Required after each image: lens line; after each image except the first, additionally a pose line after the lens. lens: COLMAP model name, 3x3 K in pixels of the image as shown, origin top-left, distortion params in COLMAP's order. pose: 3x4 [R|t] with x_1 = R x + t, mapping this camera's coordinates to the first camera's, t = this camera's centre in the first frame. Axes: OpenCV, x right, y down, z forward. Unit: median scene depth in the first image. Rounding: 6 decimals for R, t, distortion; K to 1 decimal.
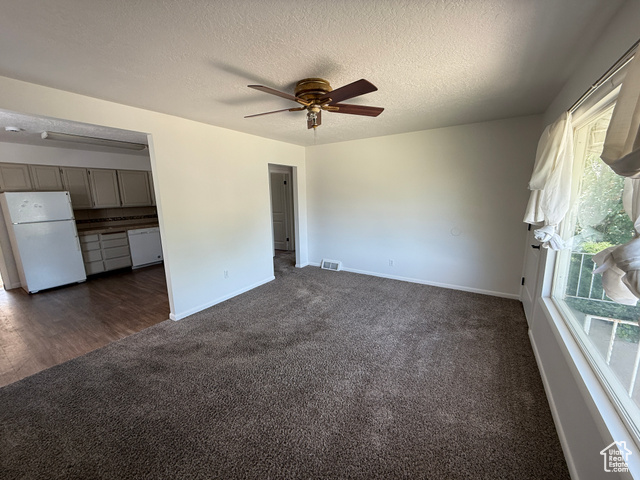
lens RADIAL K [[256.0, 0, 318.2], [0, 256.0, 240.8], [0, 0, 1]] dist [0.000249, -0.000097]
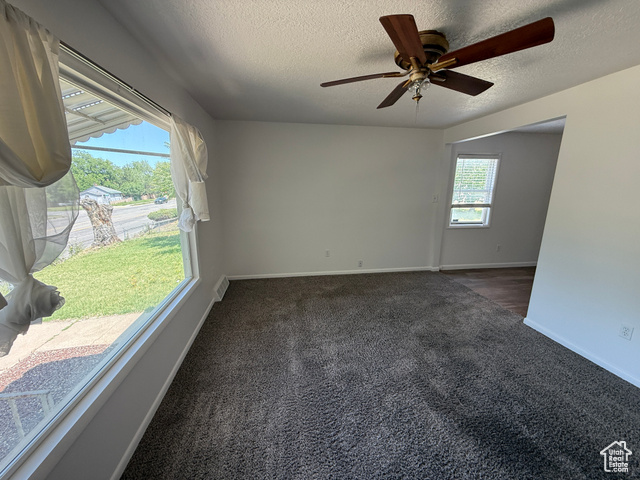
lens RADIAL K [[256.0, 0, 318.2], [0, 256.0, 240.8], [0, 0, 1]] dist [0.000249, -0.000097]
pose [[-0.737226, 0.166881, -0.654713, 0.714864], [-0.107756, 0.927573, 0.357767, -0.279141], [0.666998, 0.334304, -0.665848, 1.301700]]
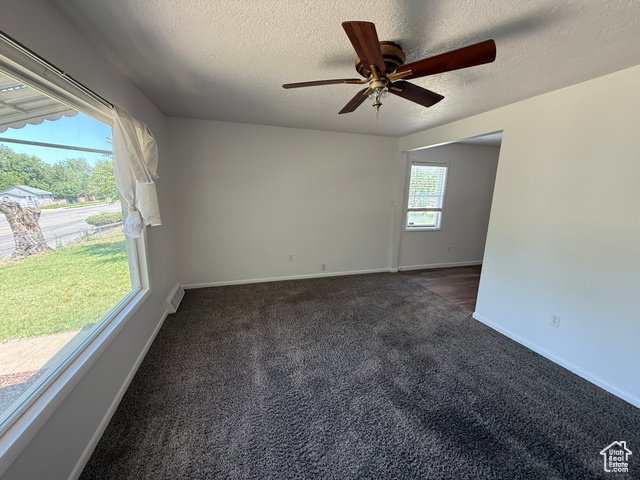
lens RADIAL K [[256.0, 0, 318.2], [0, 256.0, 240.8], [0, 0, 1]] dist [0.000249, -0.000097]
pose [[-0.629212, 0.167448, -0.758982, 0.708798], [-0.143834, 0.934564, 0.325427, -0.273810], [0.763809, 0.313930, -0.563954, 1.284827]]
